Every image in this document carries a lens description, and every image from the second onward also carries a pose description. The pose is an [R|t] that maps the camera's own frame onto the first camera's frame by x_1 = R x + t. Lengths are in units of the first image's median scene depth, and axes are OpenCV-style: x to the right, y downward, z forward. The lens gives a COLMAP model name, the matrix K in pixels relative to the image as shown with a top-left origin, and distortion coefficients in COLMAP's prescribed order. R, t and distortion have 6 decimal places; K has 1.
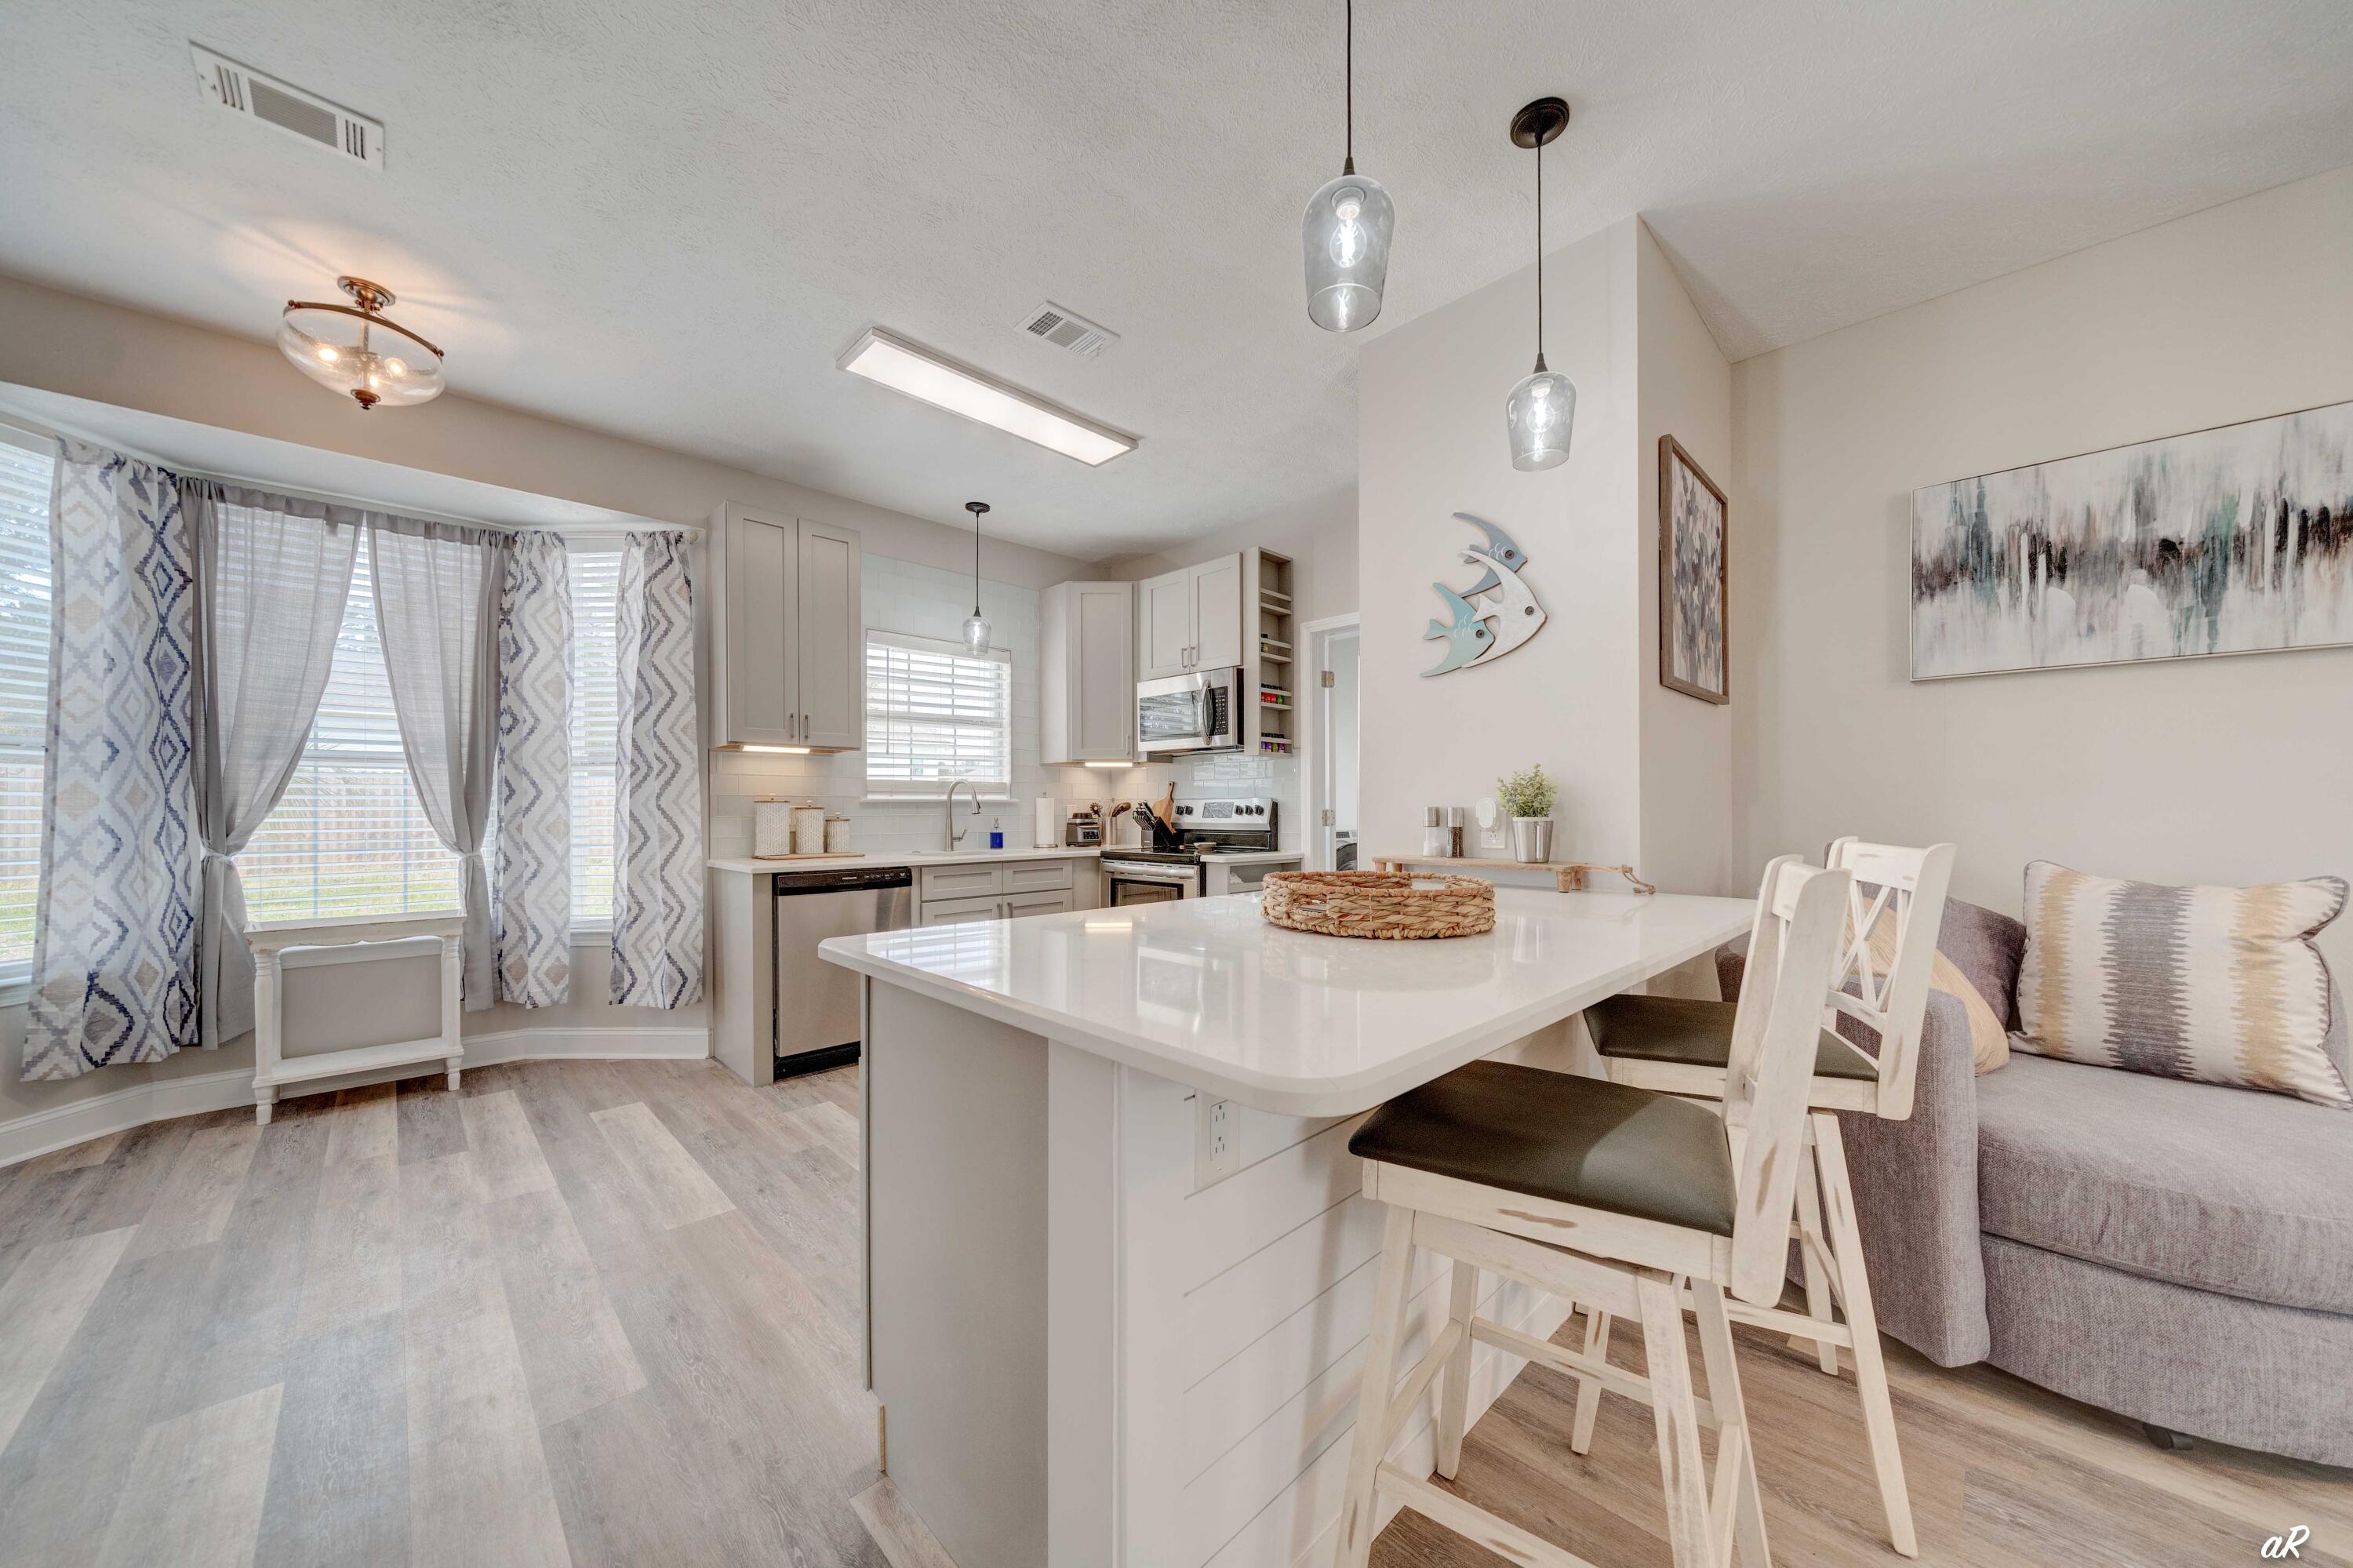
lens RADIAL K [[816.4, 0, 1133.5], [0, 816.4, 813.7], [0, 0, 1]] dist [-0.005628, -0.000847]
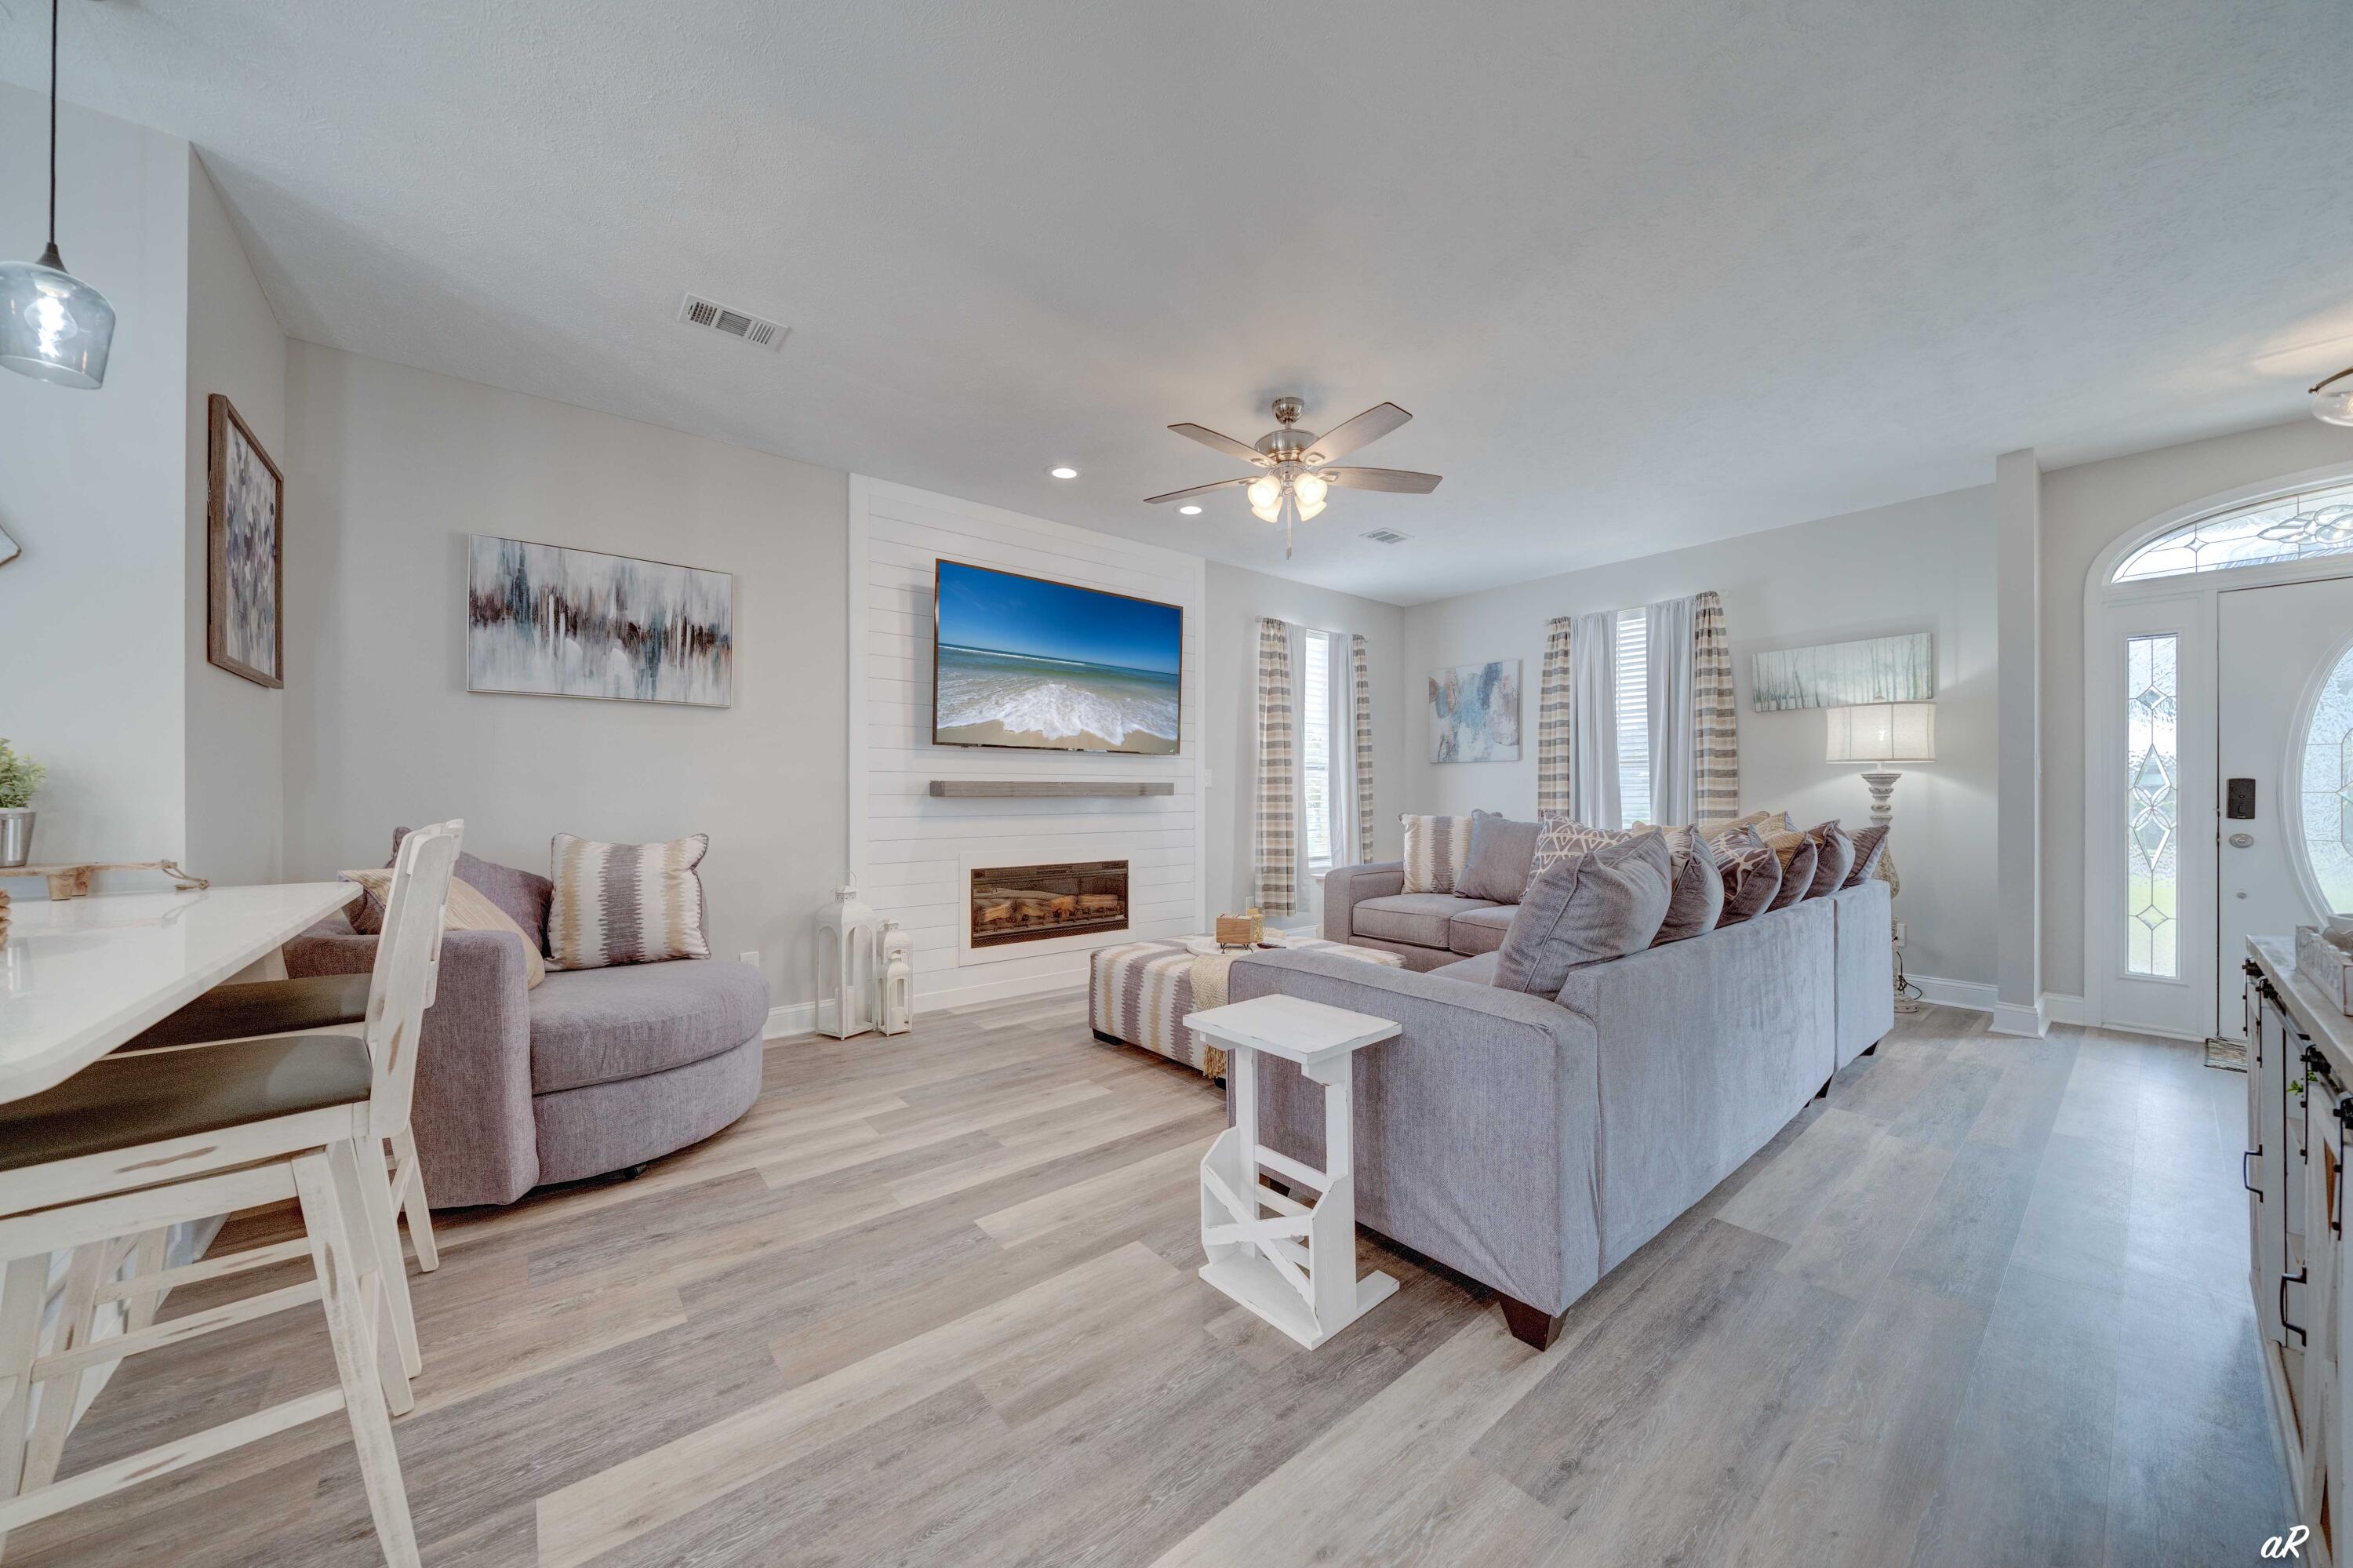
lens RADIAL K [[816.4, 0, 1218.4], [0, 816.4, 788.8], [0, 0, 1]] dist [-0.005628, -0.000847]
pose [[0.040662, 0.007709, 0.999143, -0.150749], [0.010507, 0.999912, -0.008142, 0.002690], [-0.999118, 0.010829, 0.040578, -0.121077]]
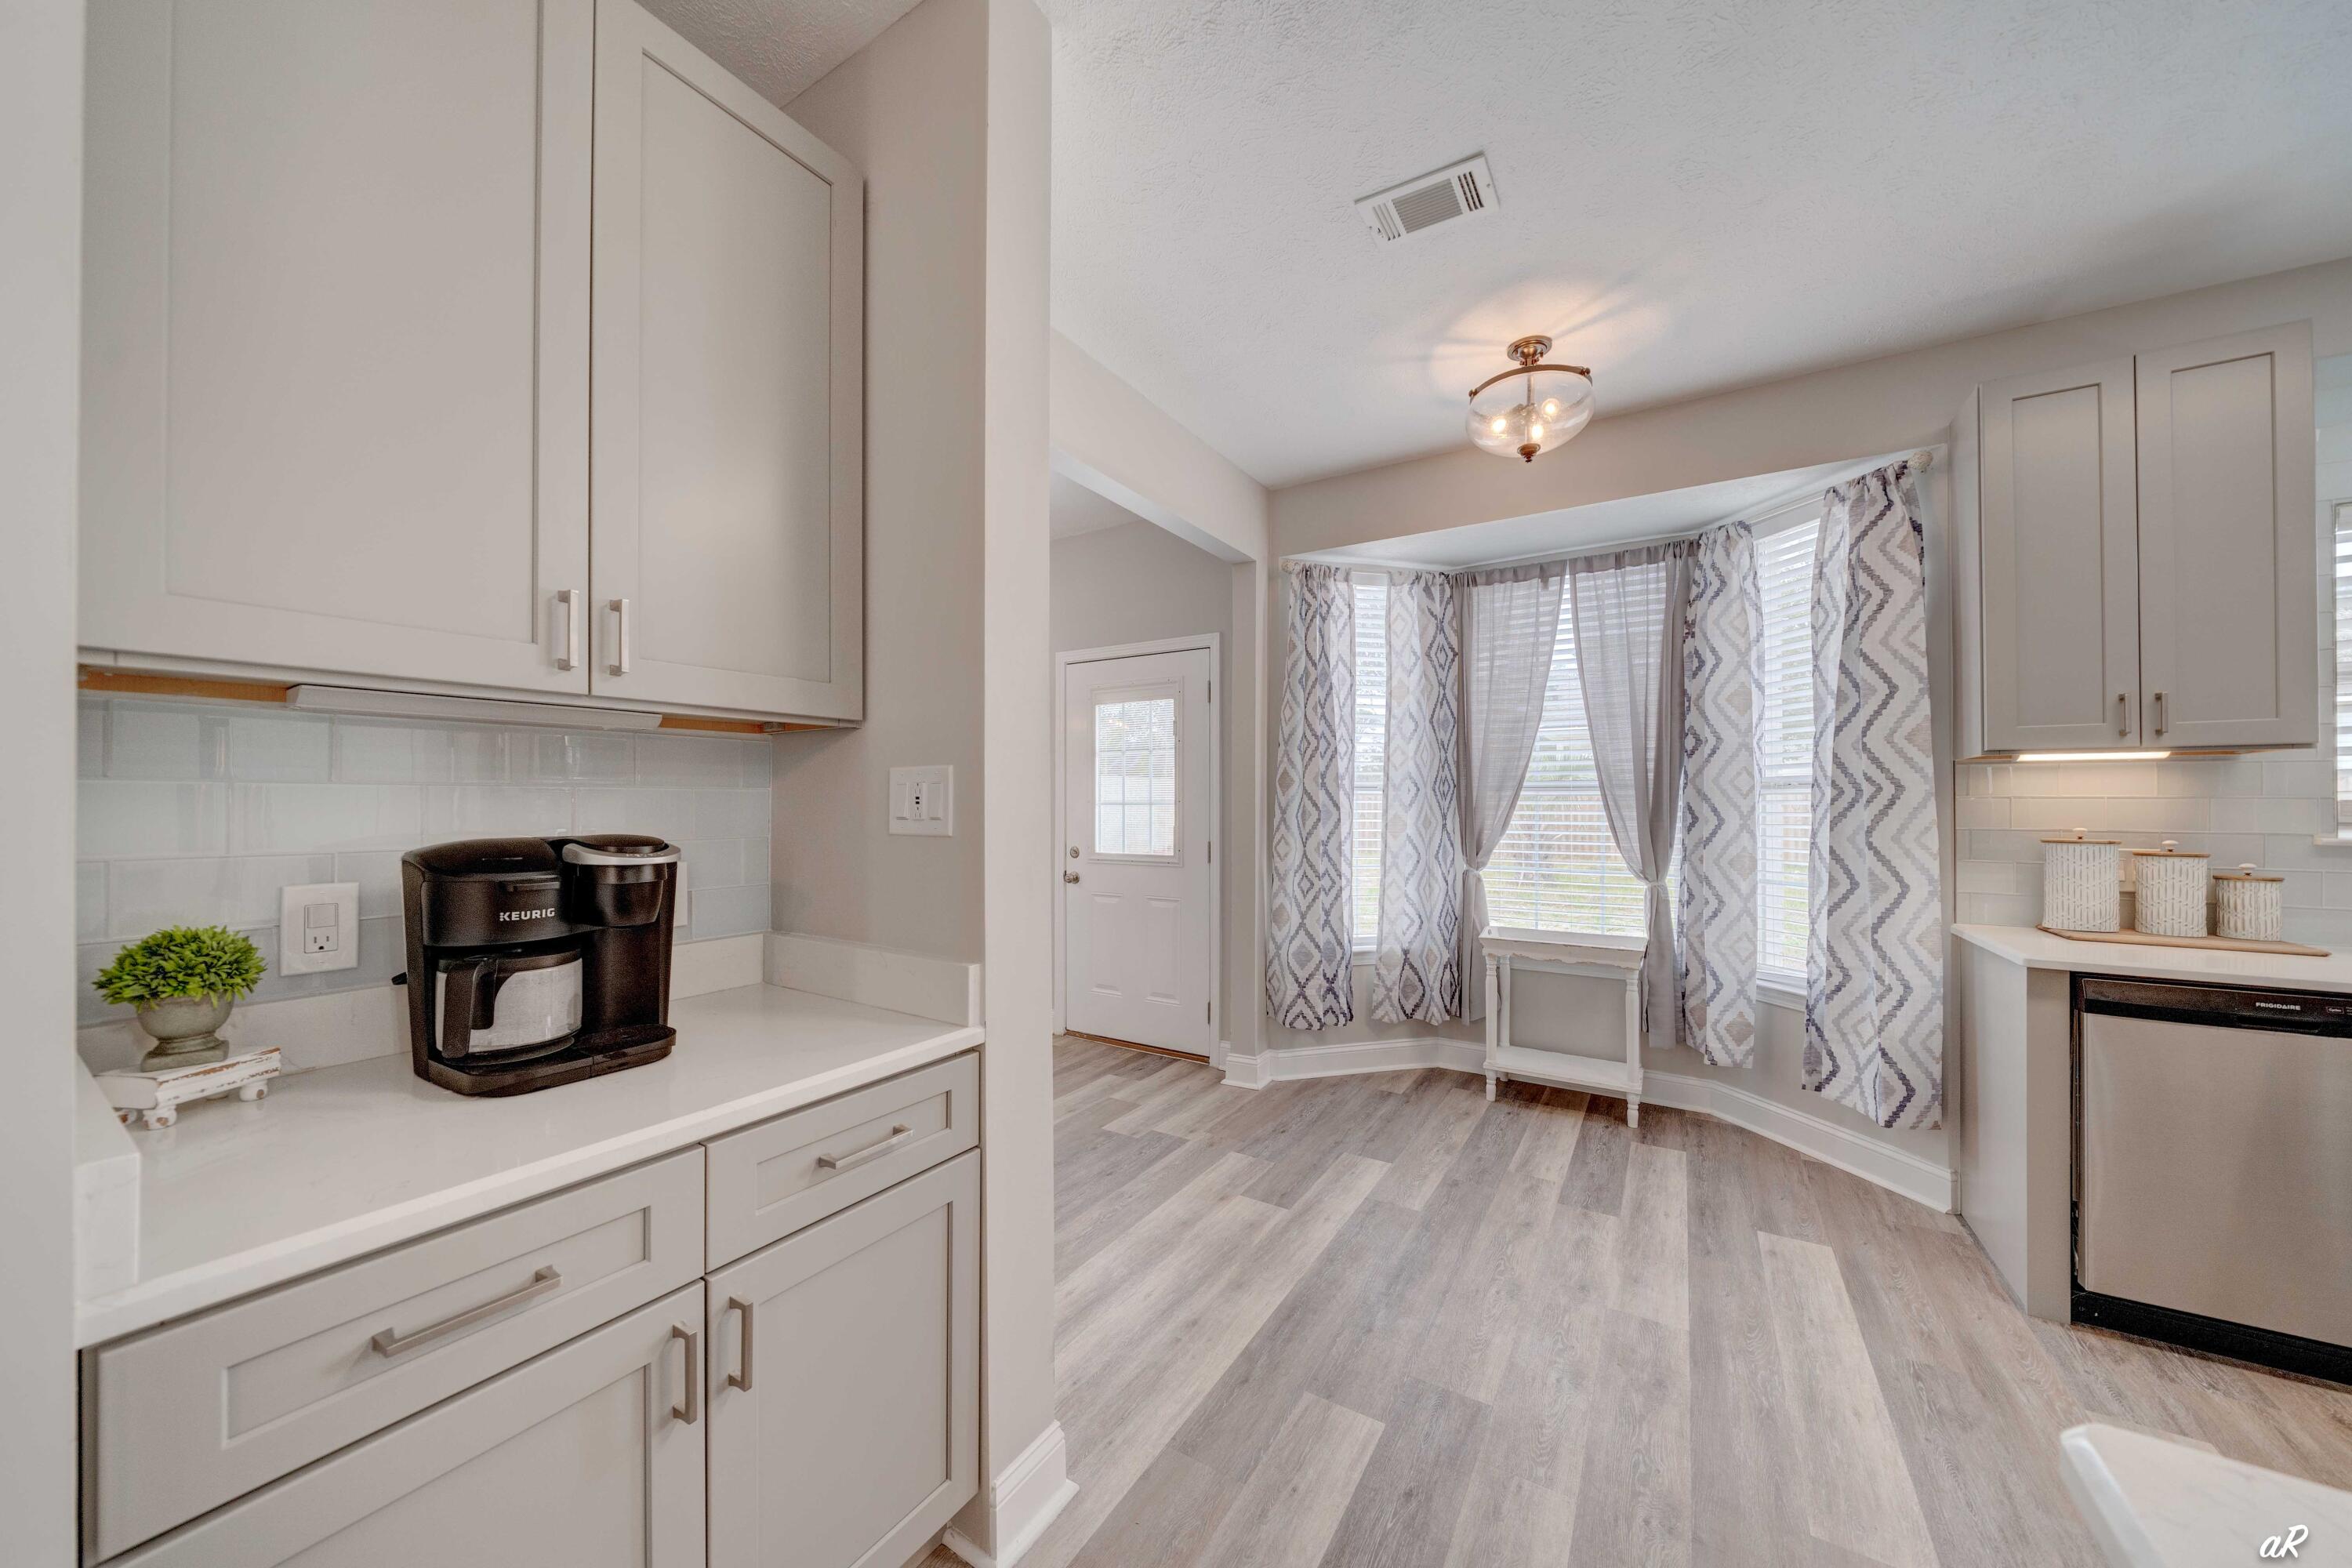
lens RADIAL K [[816.0, 0, 1165.2], [0, 816.0, 801.1], [0, 0, 1]] dist [-0.005628, -0.000847]
pose [[0.275125, -0.004981, -0.961396, -0.064008], [-0.008815, 0.999931, -0.007703, -0.044974], [0.961368, 0.010594, 0.275062, 0.228252]]
